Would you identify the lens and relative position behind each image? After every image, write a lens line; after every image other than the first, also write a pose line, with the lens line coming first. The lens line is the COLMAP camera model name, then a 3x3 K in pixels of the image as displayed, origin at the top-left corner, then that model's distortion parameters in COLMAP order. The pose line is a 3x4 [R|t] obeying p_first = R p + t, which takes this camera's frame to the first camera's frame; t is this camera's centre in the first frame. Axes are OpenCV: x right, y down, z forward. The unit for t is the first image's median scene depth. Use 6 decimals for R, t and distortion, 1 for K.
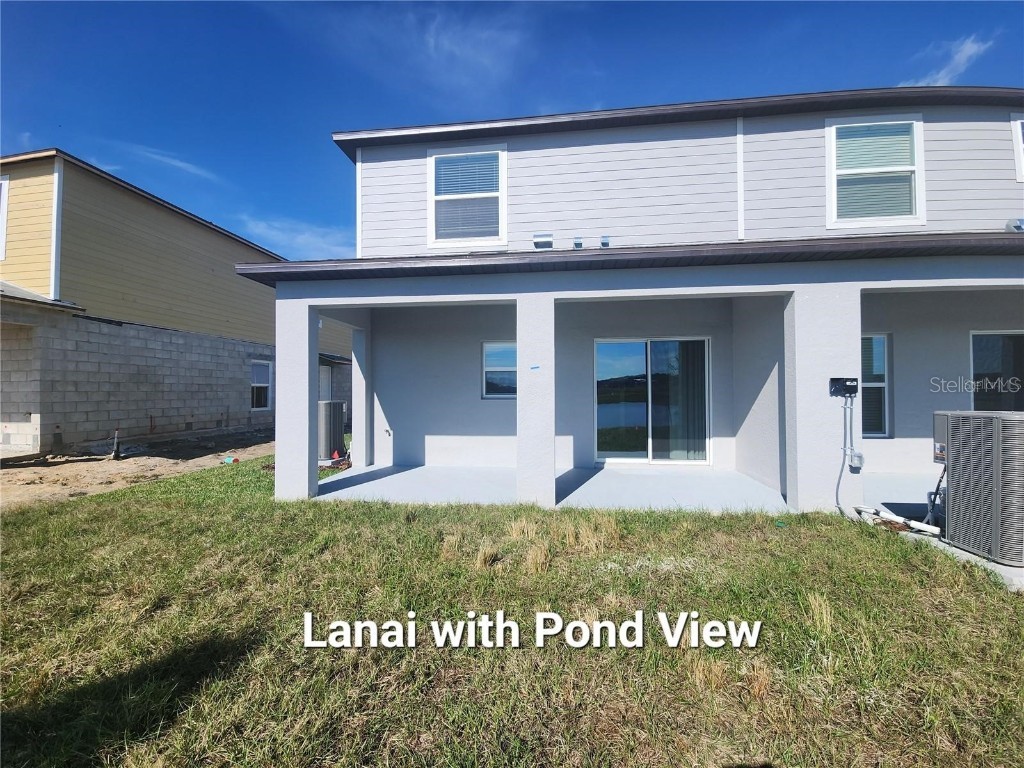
lens RADIAL K [[417.5, 0, 511.7], [0, 417.5, 388.6], [0, 0, 1]] dist [-0.010135, -0.001021]
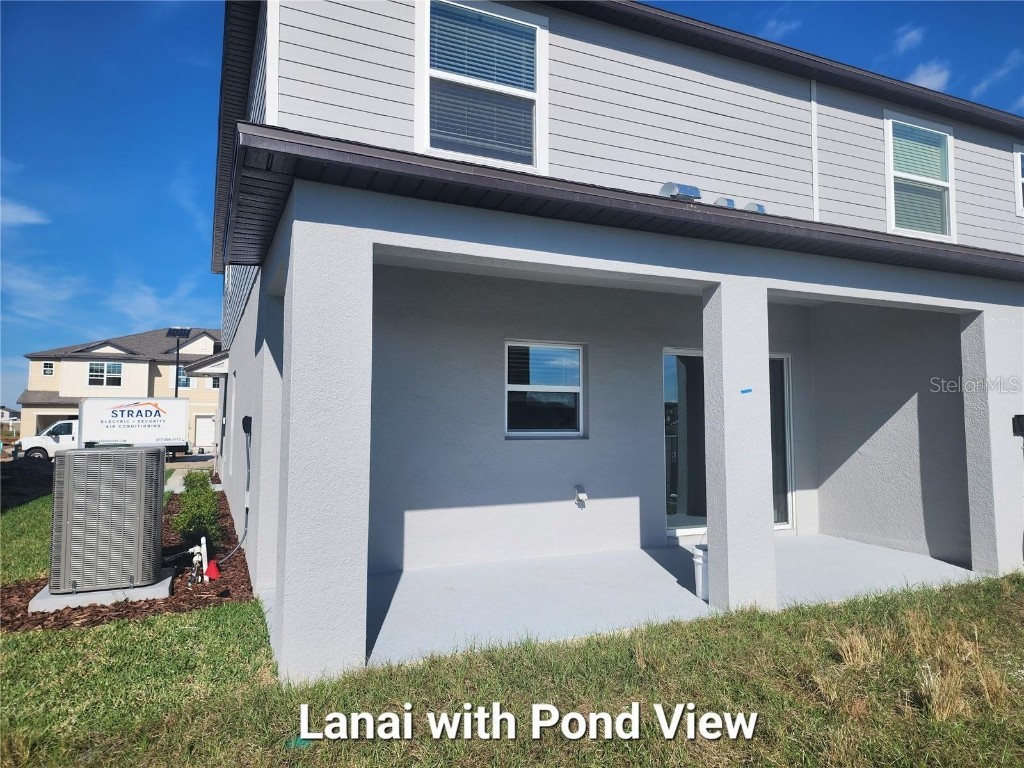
lens RADIAL K [[682.7, 0, 512.0], [0, 682.7, 380.7], [0, 0, 1]] dist [0.001755, 0.005530]
pose [[0.851677, 0.037951, 0.522691, -0.613625], [-0.006173, 0.998032, -0.062406, 0.000228], [-0.524030, 0.049923, 0.850235, 0.229412]]
